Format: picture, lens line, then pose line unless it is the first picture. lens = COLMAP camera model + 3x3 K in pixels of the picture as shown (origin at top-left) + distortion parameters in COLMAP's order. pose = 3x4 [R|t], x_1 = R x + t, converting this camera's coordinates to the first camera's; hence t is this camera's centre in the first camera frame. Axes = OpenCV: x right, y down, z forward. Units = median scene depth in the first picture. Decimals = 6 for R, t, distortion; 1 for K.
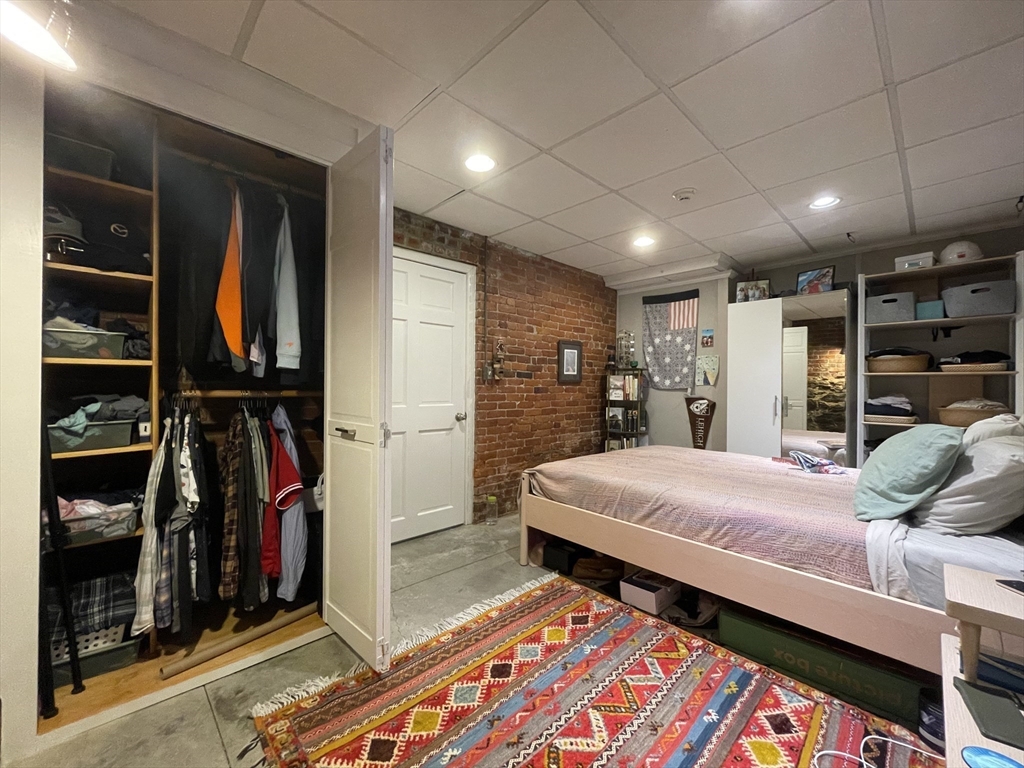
lens RADIAL K [[416.8, 0, 511.7], [0, 416.8, 386.1], [0, 0, 1]] dist [-0.002997, 0.000205]
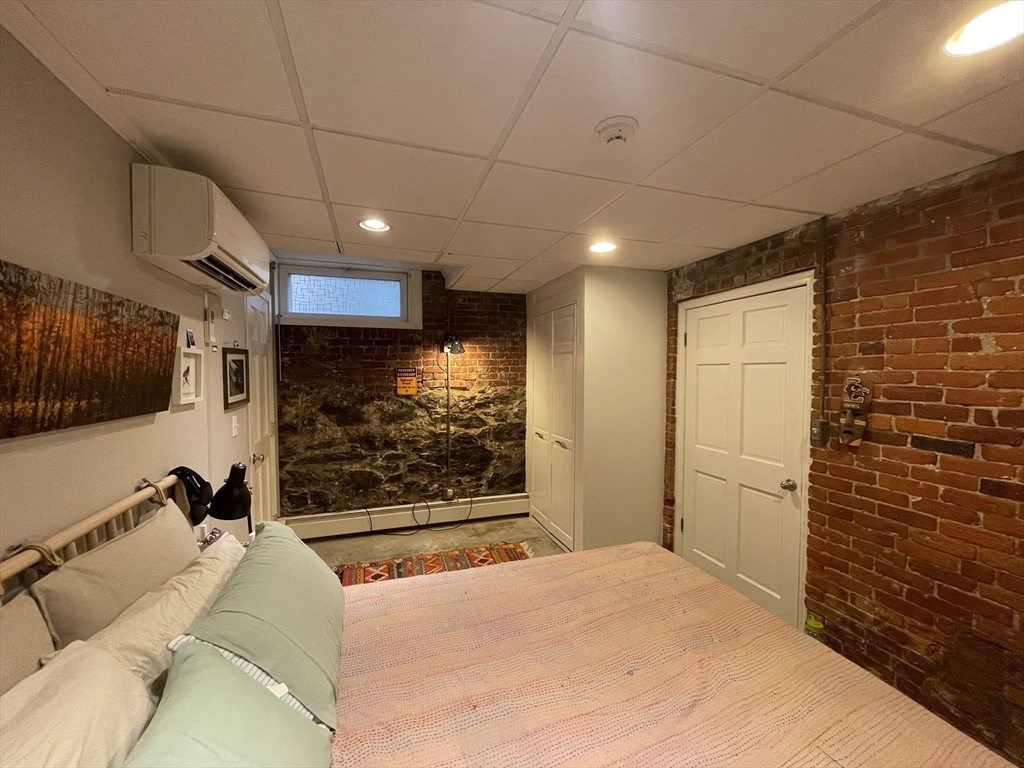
lens RADIAL K [[416.8, 0, 513.0], [0, 416.8, 383.9], [0, 0, 1]] dist [-0.002997, 0.000205]
pose [[-0.437230, 0.015711, -0.899212, 0.700777], [-0.005028, 0.999789, 0.019912, -0.109159], [0.899335, 0.013227, -0.437059, 0.822414]]
